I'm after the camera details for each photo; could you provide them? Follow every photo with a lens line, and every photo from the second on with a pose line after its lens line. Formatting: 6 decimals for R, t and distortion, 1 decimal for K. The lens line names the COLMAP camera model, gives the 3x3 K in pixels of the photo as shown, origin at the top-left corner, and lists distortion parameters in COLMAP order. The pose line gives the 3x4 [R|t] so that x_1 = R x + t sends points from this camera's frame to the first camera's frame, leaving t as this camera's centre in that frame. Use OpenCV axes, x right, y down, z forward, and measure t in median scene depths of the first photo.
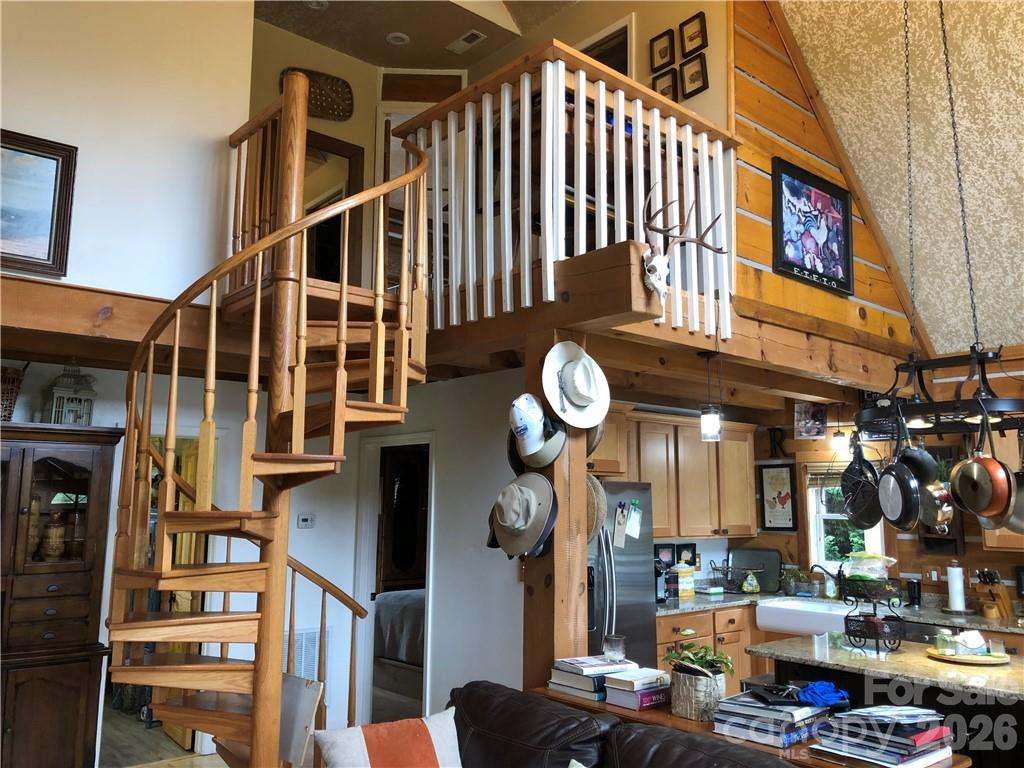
lens RADIAL K [[844.9, 0, 515.7], [0, 844.9, 374.9], [0, 0, 1]] dist [0.034620, -0.034844]
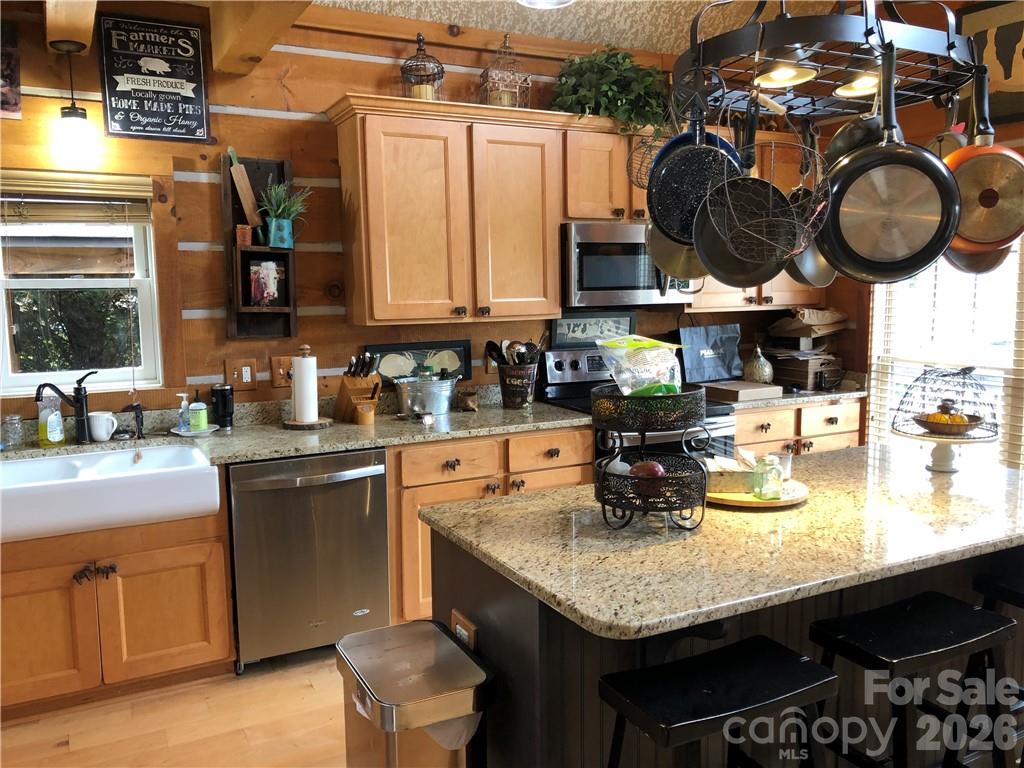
lens RADIAL K [[844.9, 0, 511.3], [0, 844.9, 381.2], [0, 0, 1]] dist [0.034620, -0.034844]
pose [[0.224586, -0.125581, 0.966328, -0.053111], [-0.131603, 0.978667, 0.157771, 0.116471], [-0.965527, -0.162604, 0.203268, 0.673324]]
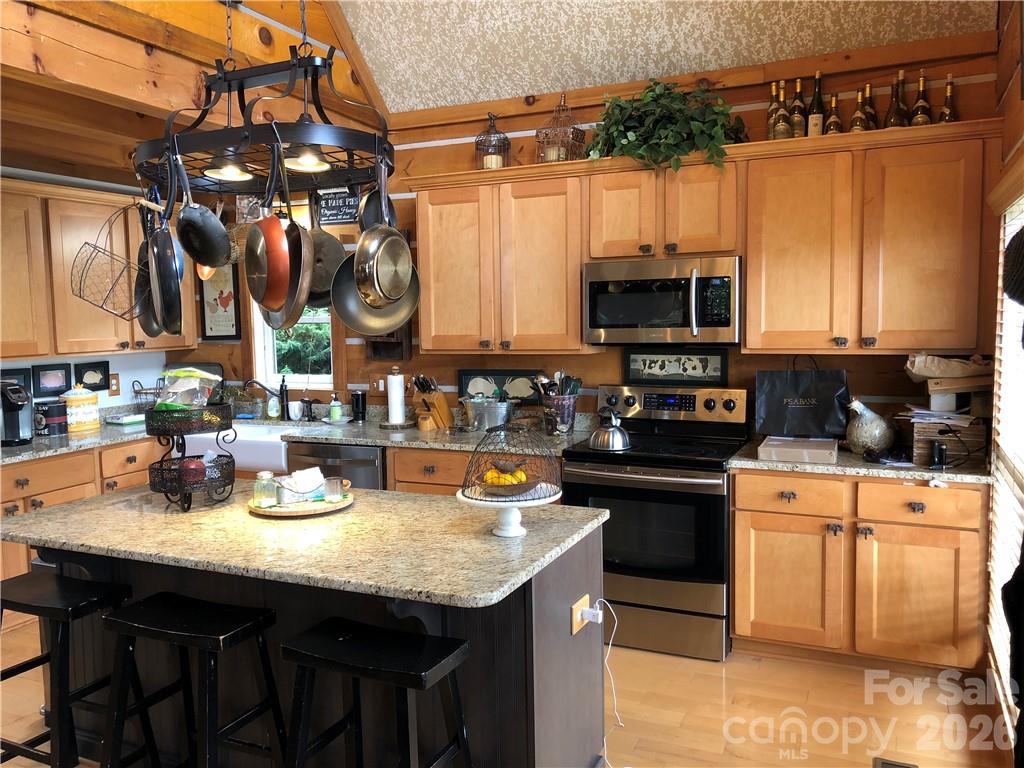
lens RADIAL K [[844.9, 0, 511.4], [0, 844.9, 384.3], [0, 0, 1]] dist [0.034620, -0.034844]
pose [[0.908390, -0.061582, 0.413563, 0.254067], [-0.036374, 0.973706, 0.224887, 0.039701], [-0.416538, -0.219328, 0.882265, 0.196576]]
